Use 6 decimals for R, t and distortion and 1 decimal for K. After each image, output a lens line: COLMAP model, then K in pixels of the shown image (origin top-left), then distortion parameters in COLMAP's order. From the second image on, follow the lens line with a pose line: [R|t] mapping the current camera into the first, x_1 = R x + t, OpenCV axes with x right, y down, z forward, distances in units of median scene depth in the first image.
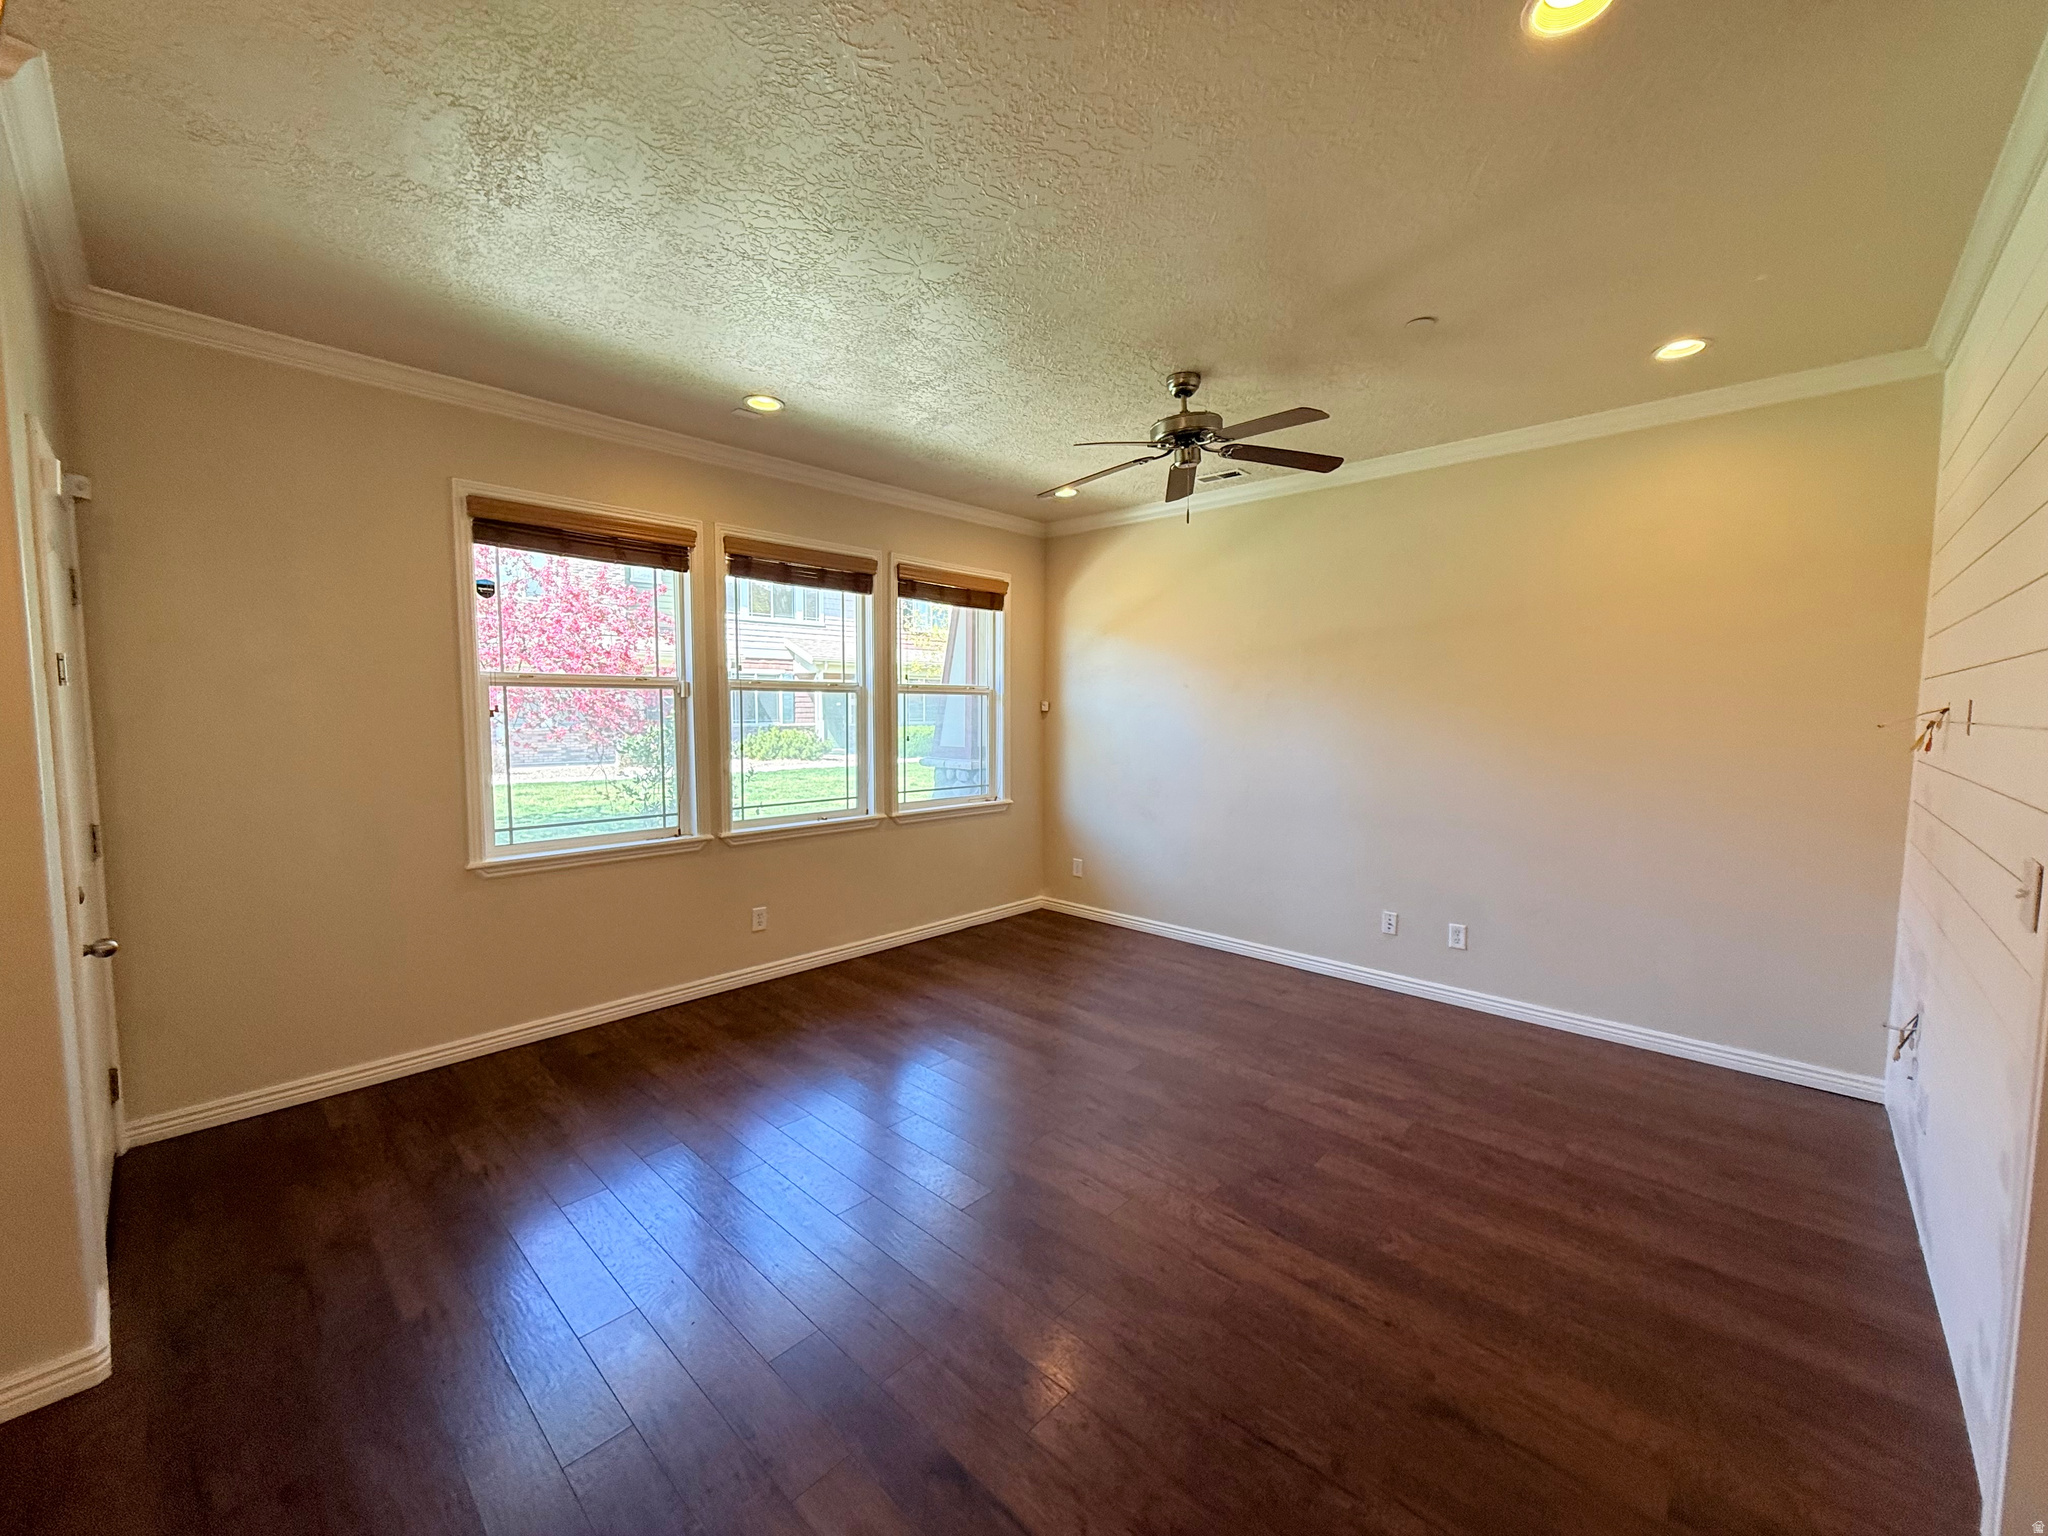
lens RADIAL K [[810.6, 0, 1033.8], [0, 810.6, 787.0], [0, 0, 1]] dist [-0.001429, -0.000109]
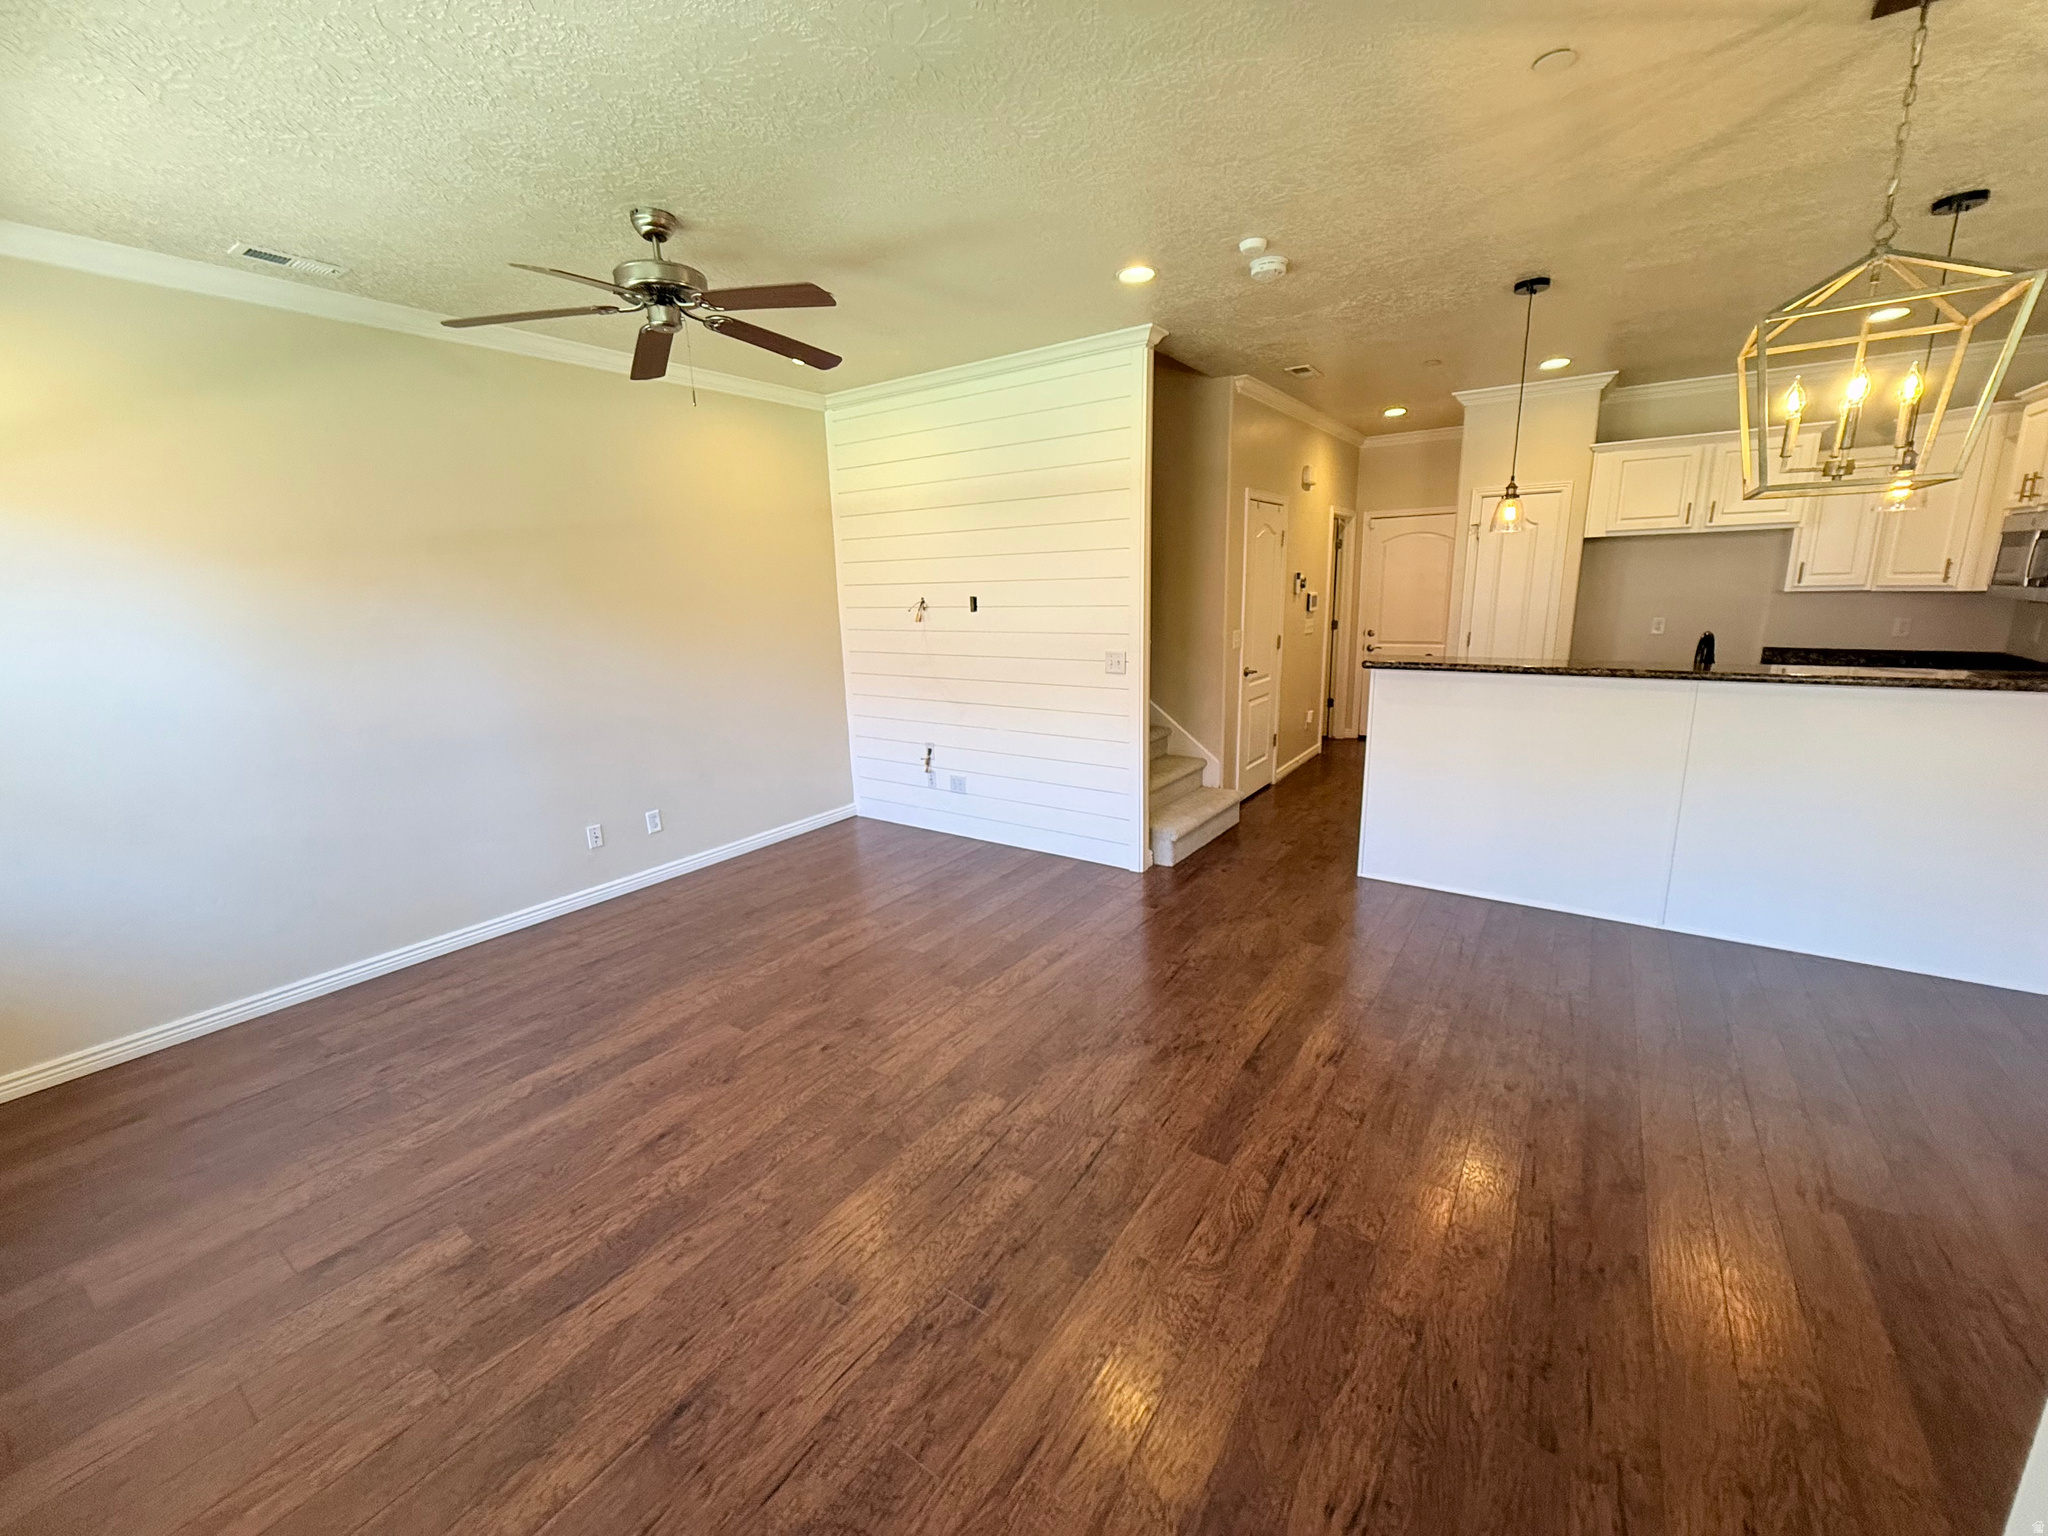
lens RADIAL K [[810.6, 0, 1024.9], [0, 810.6, 766.3], [0, 0, 1]] dist [-0.001429, -0.000109]
pose [[-0.138161, -0.222471, 0.965100, -0.741461], [0.125642, 0.962635, 0.239890, -0.113014], [-0.982408, 0.154400, -0.105047, 0.738373]]
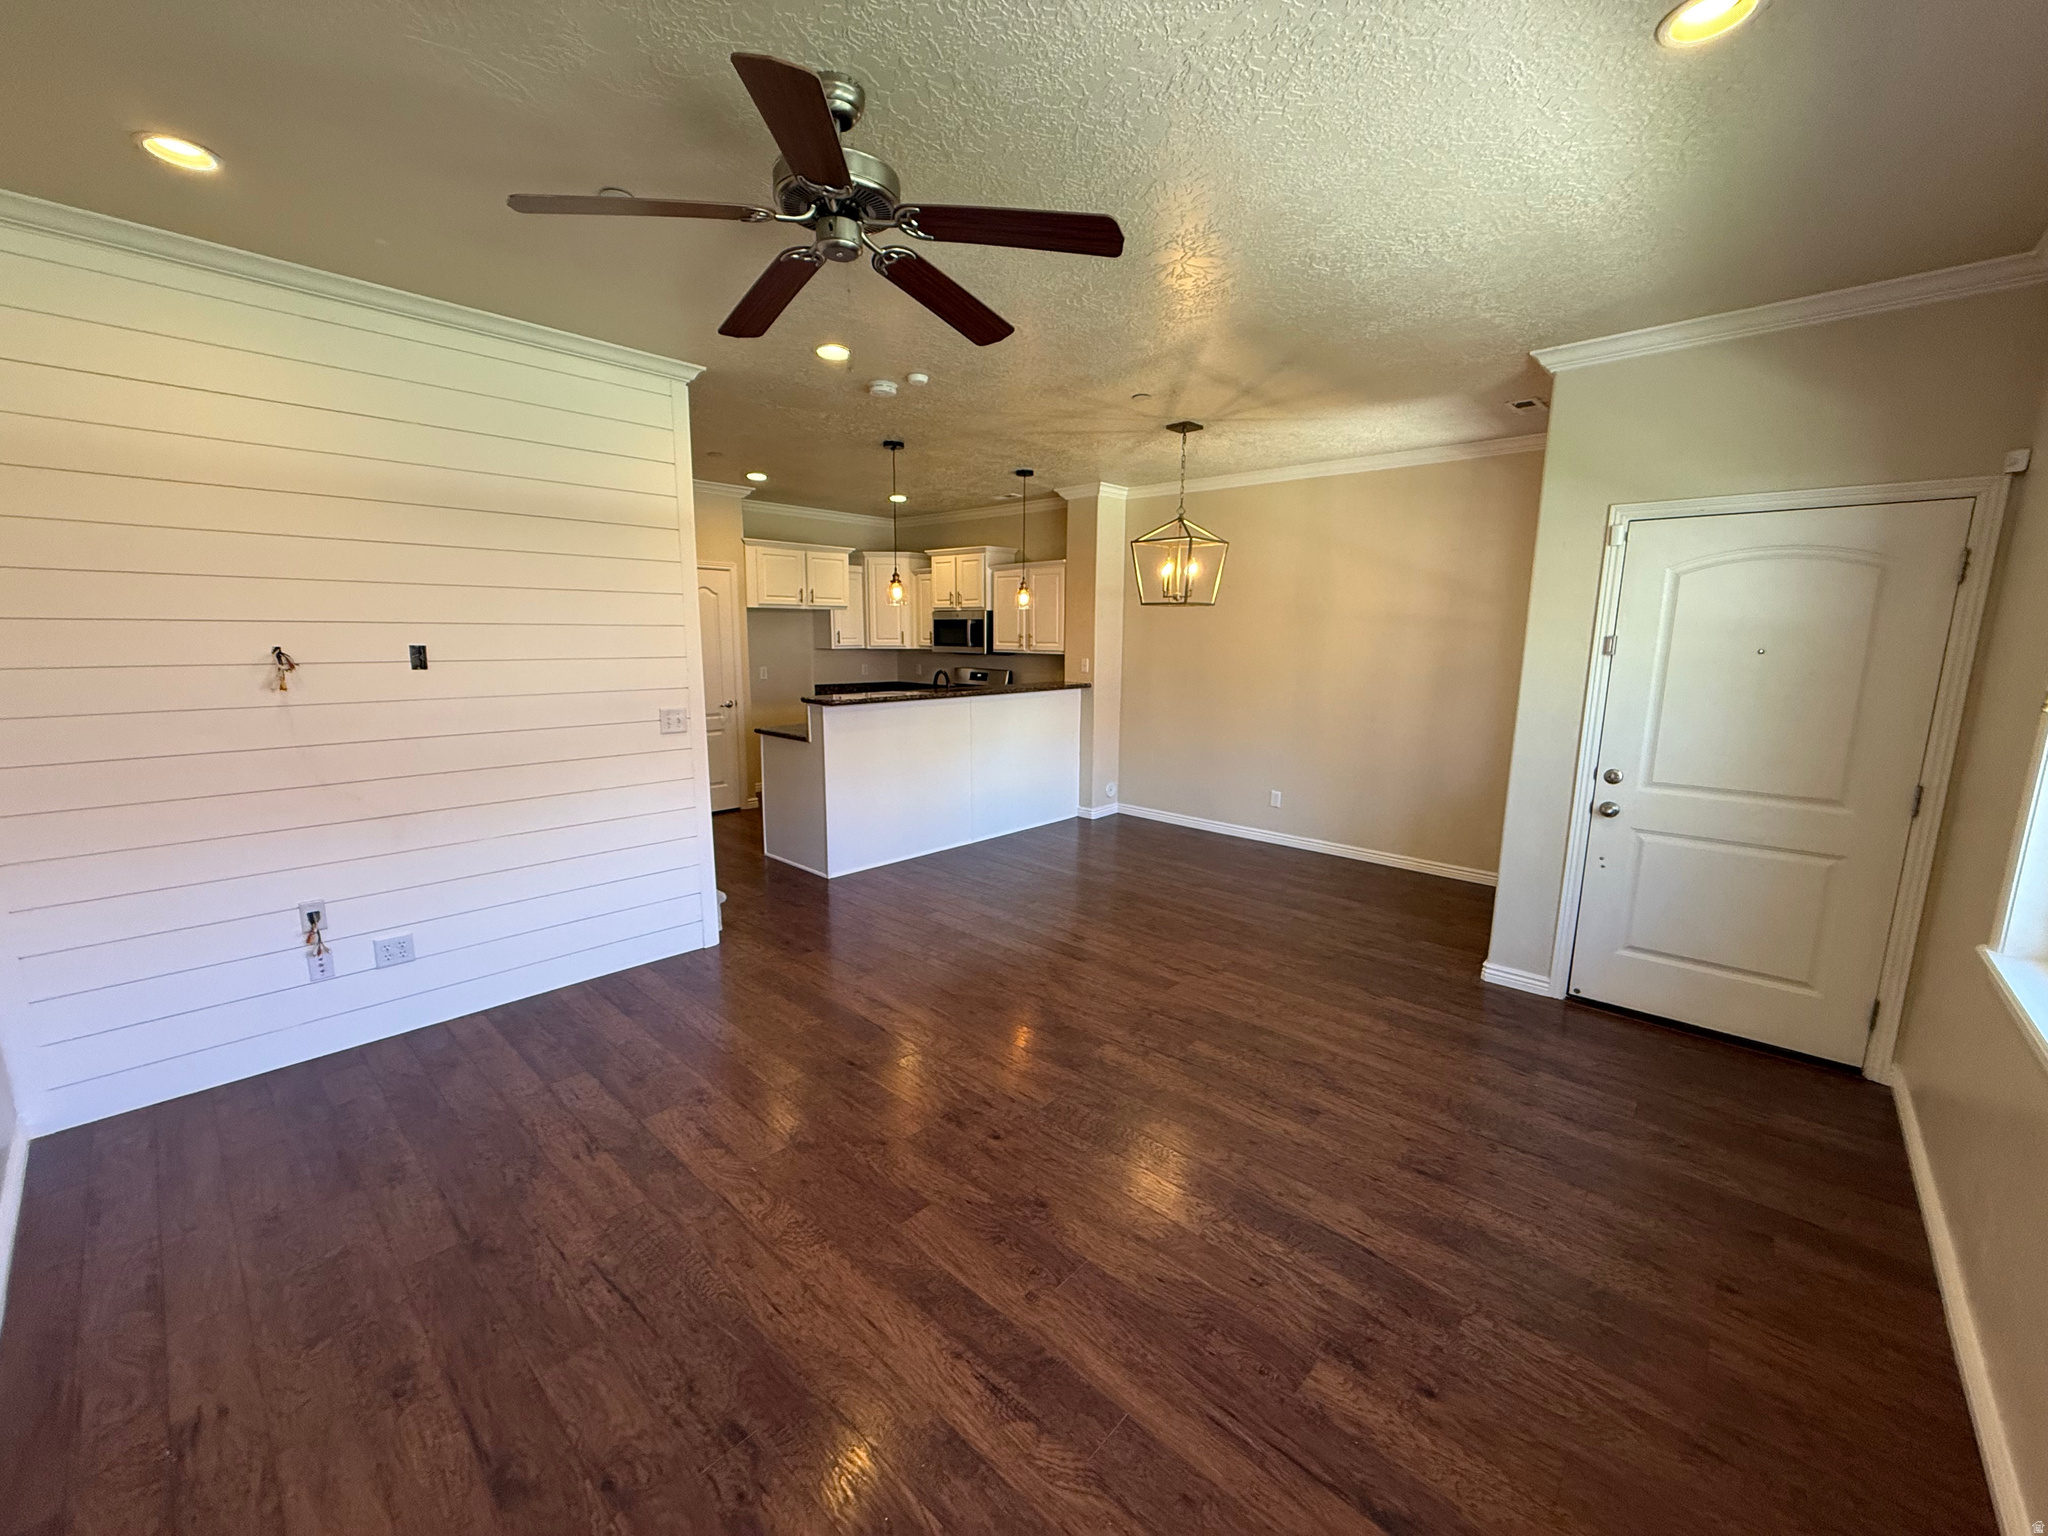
lens RADIAL K [[810.6, 0, 1024.6], [0, 810.6, 771.5], [0, 0, 1]] dist [-0.001429, -0.000109]
pose [[-0.999893, -0.014171, -0.003724, 0.043084], [-0.014651, 0.963476, 0.267395, -0.188761], [-0.000201, 0.267421, -0.963580, 1.565094]]
